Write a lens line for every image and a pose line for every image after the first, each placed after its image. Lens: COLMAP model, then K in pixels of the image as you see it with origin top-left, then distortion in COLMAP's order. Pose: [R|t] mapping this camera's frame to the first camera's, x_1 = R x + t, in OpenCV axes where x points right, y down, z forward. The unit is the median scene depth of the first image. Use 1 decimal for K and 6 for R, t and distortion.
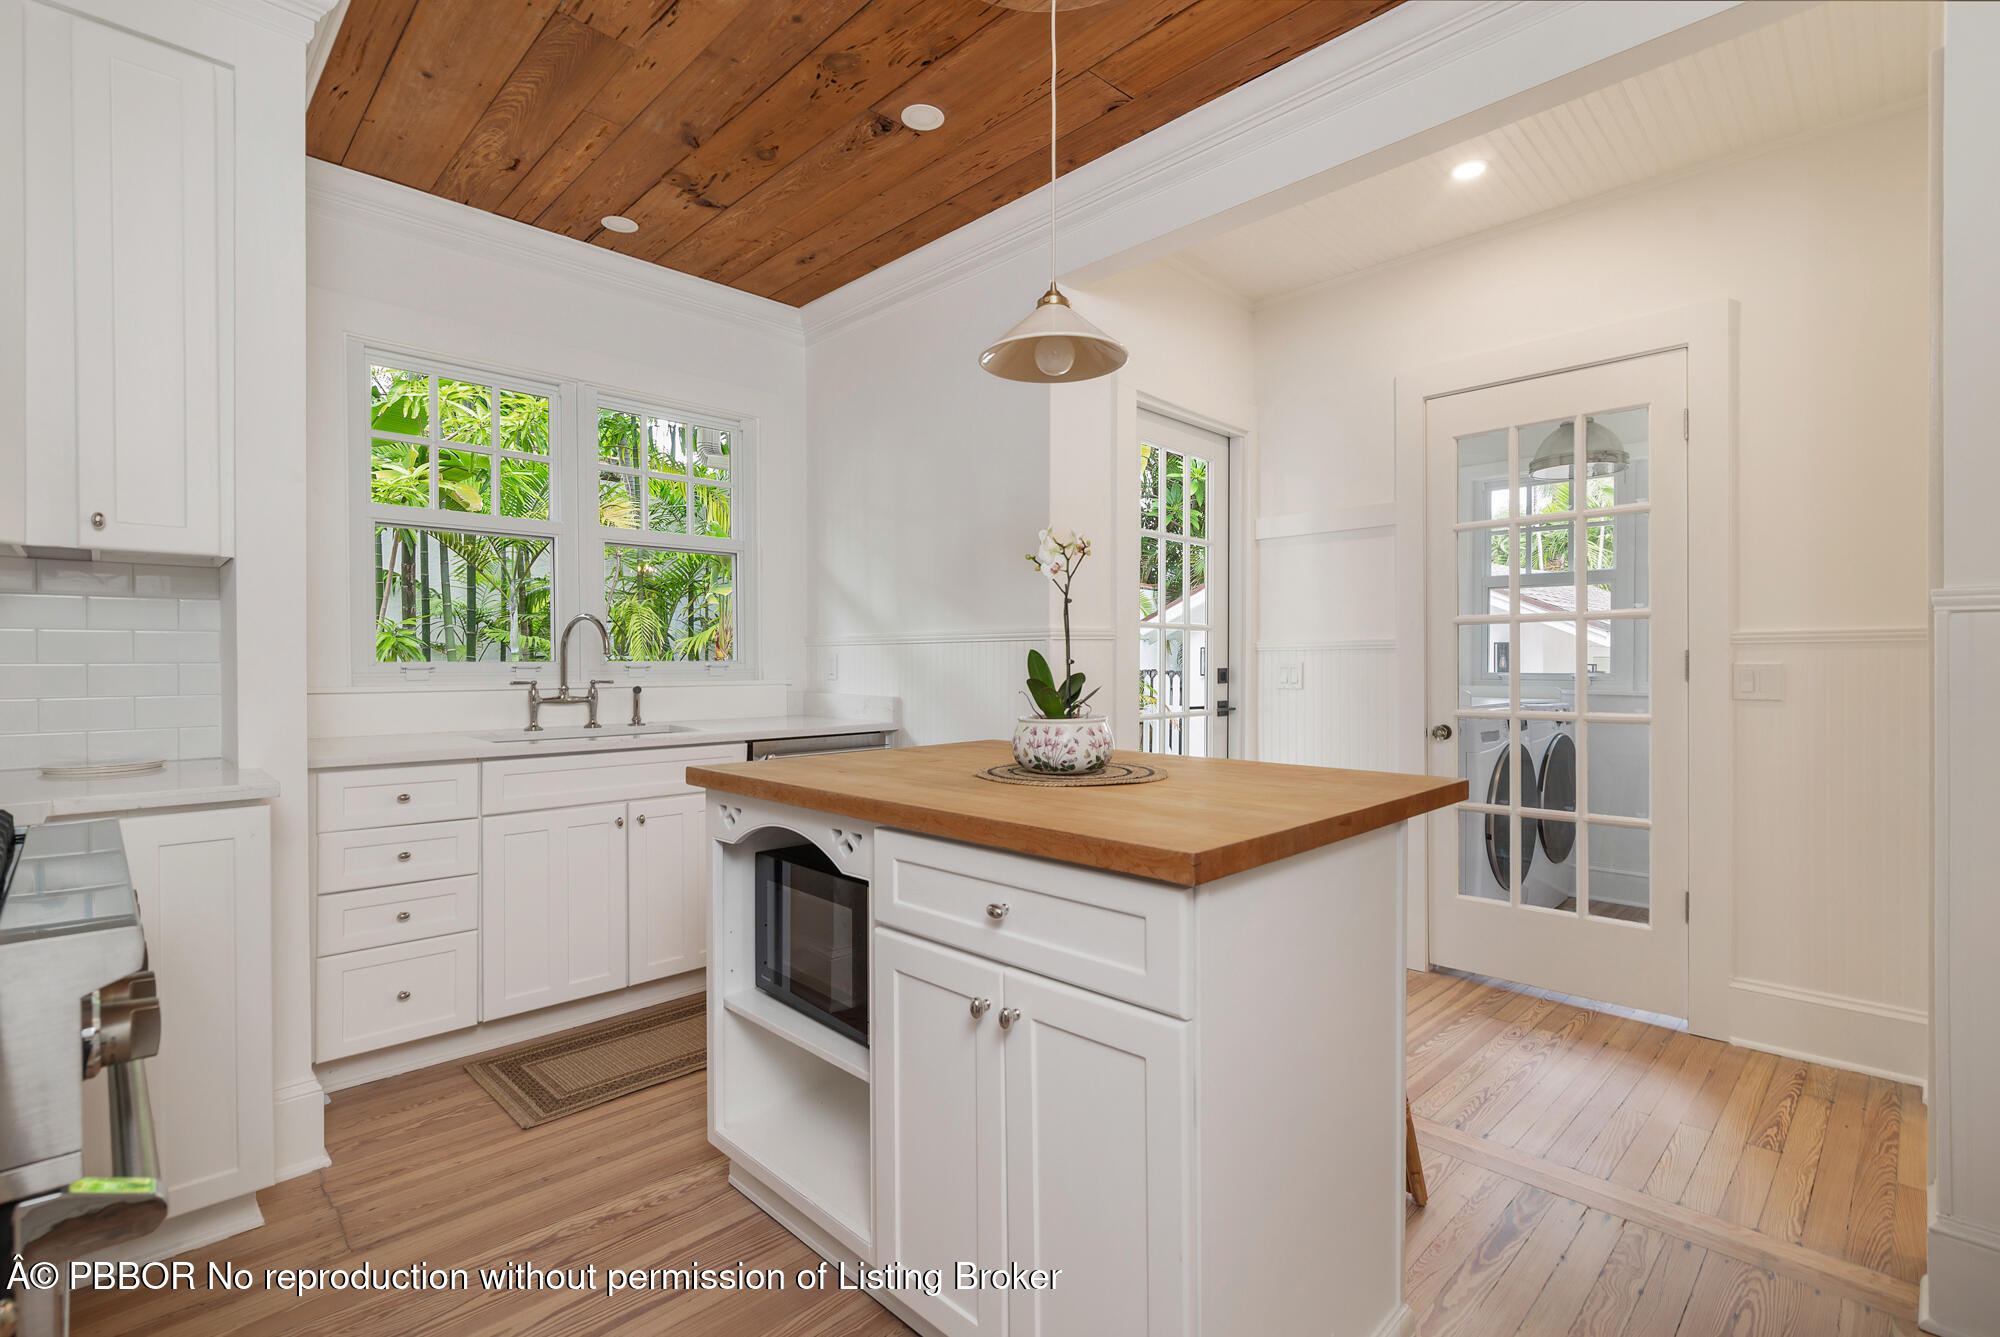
lens RADIAL K [[919.6, 0, 992.5], [0, 919.6, 668.6], [0, 0, 1]] dist [0.000800, 0.000016]
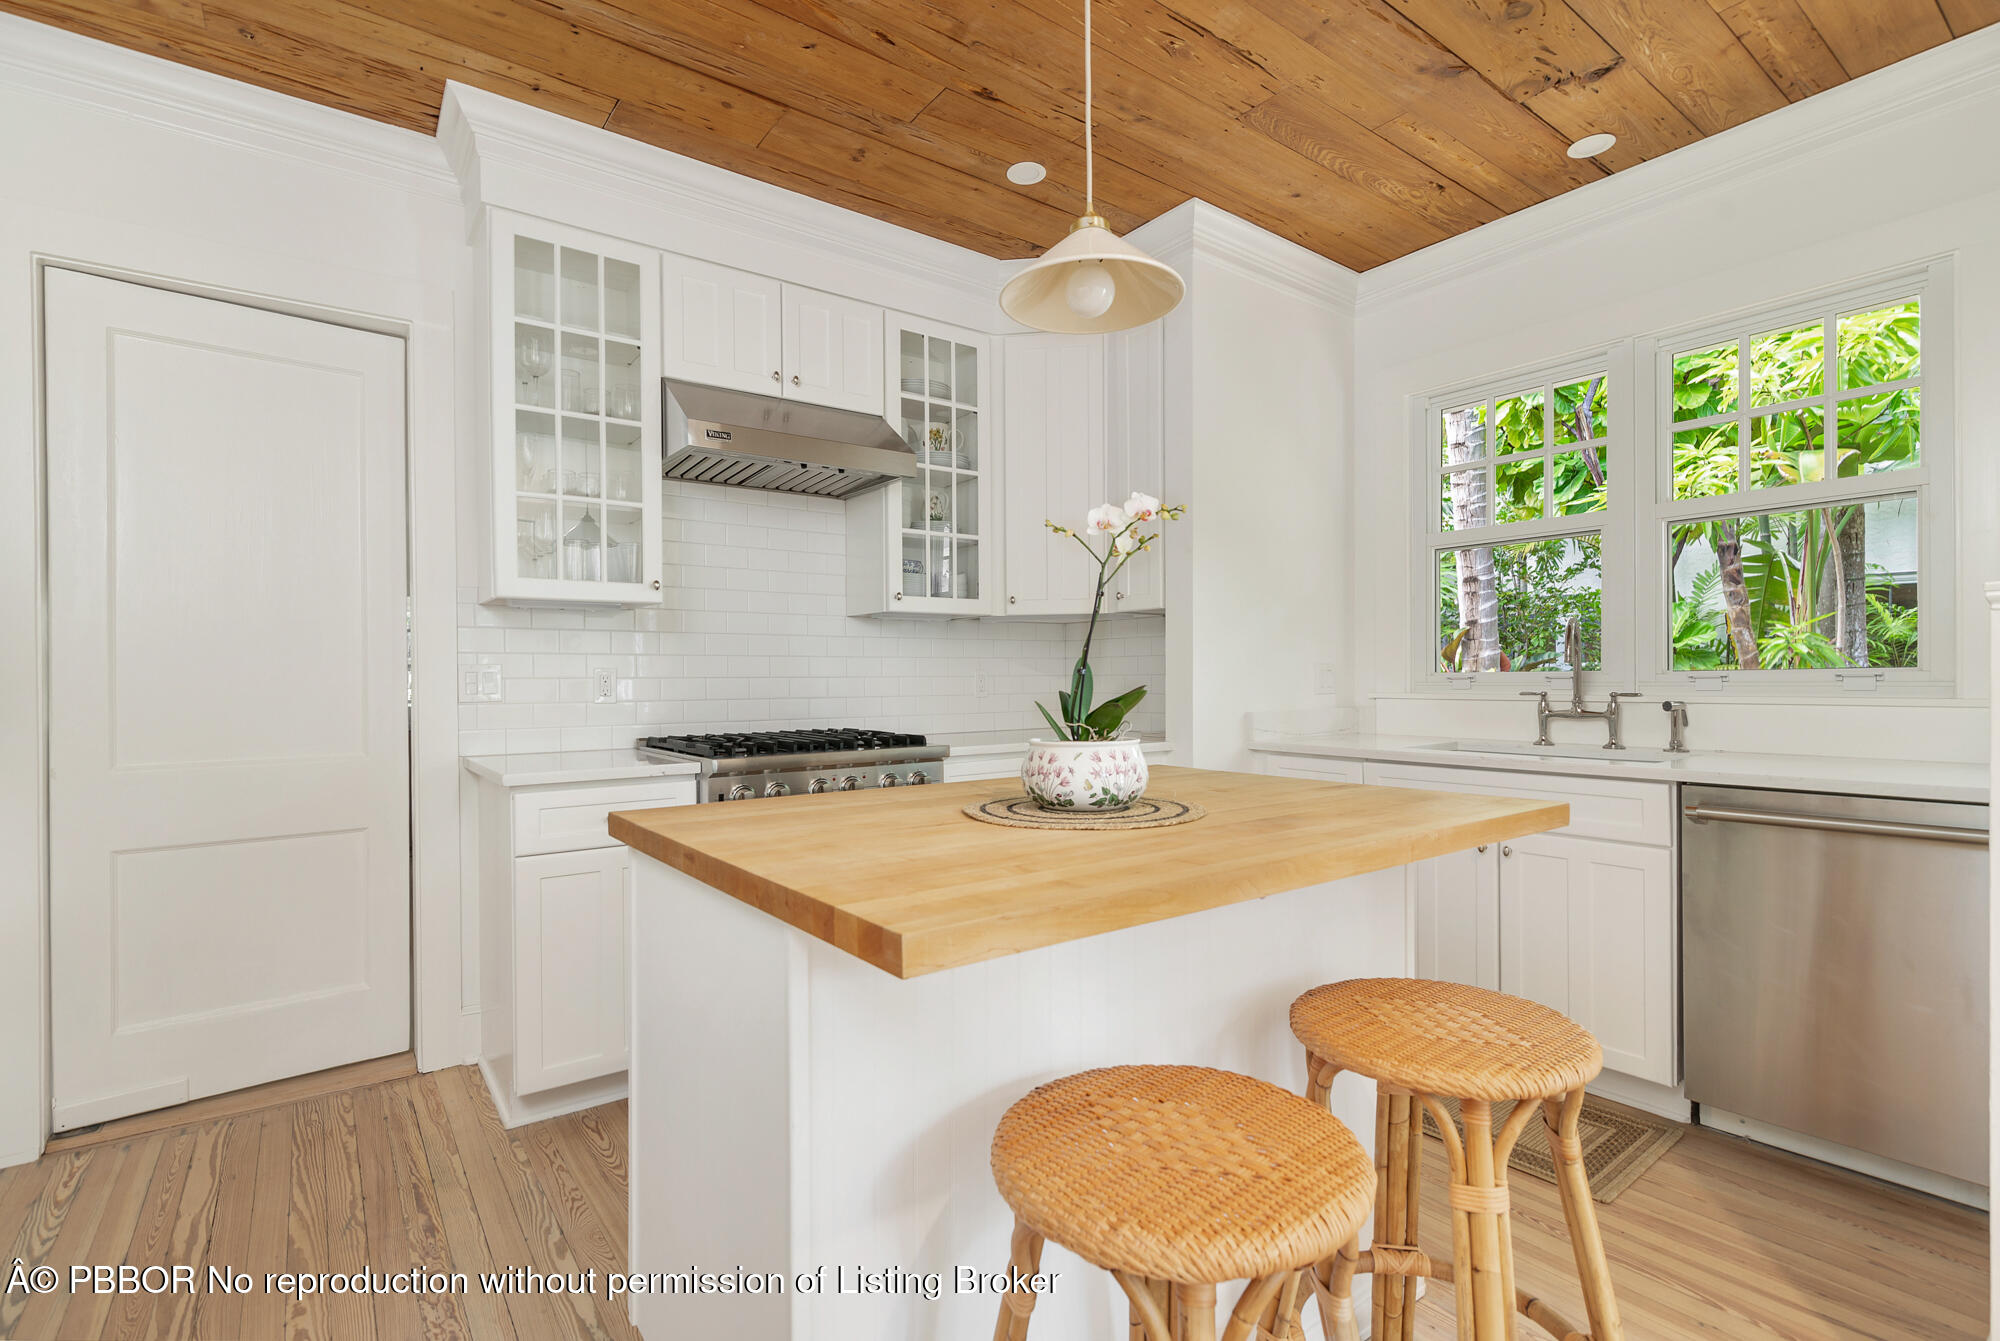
lens RADIAL K [[919.6, 0, 991.8], [0, 919.6, 675.8], [0, 0, 1]] dist [0.000800, 0.000016]
pose [[-0.142651, -0.005718, -0.989757, 0.491238], [-0.003951, 0.999979, -0.005207, 0.004061], [0.989765, 0.003168, -0.142671, 0.576594]]
